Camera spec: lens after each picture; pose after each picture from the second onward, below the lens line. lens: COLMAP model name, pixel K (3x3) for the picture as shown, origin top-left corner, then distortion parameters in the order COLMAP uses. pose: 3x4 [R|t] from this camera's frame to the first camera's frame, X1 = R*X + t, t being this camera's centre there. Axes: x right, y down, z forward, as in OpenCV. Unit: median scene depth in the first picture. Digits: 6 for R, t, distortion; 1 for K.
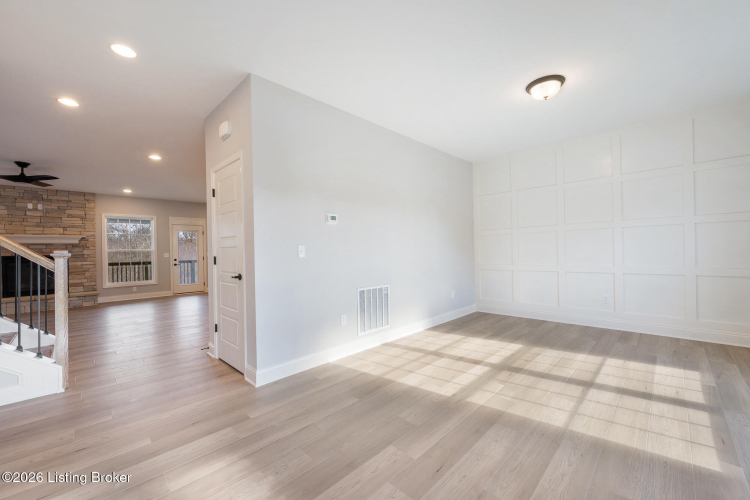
lens RADIAL K [[300.6, 0, 375.0], [0, 300.6, 250.0], [0, 0, 1]] dist [0.004888, -0.000184]
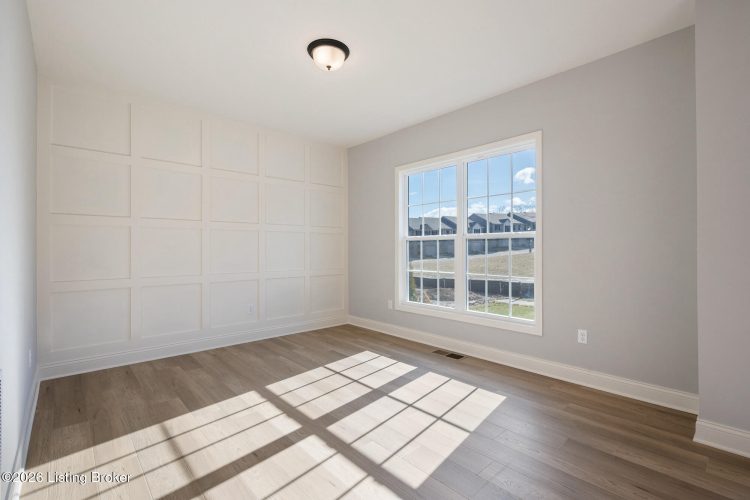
lens RADIAL K [[343.2, 0, 375.0], [0, 343.2, 250.0], [0, 0, 1]] dist [-0.000136, -0.000059]
pose [[0.052917, 0.021261, 0.998373, -1.719186], [-0.006267, 0.999761, -0.020958, 0.045620], [-0.998579, -0.005148, 0.053038, 4.082797]]
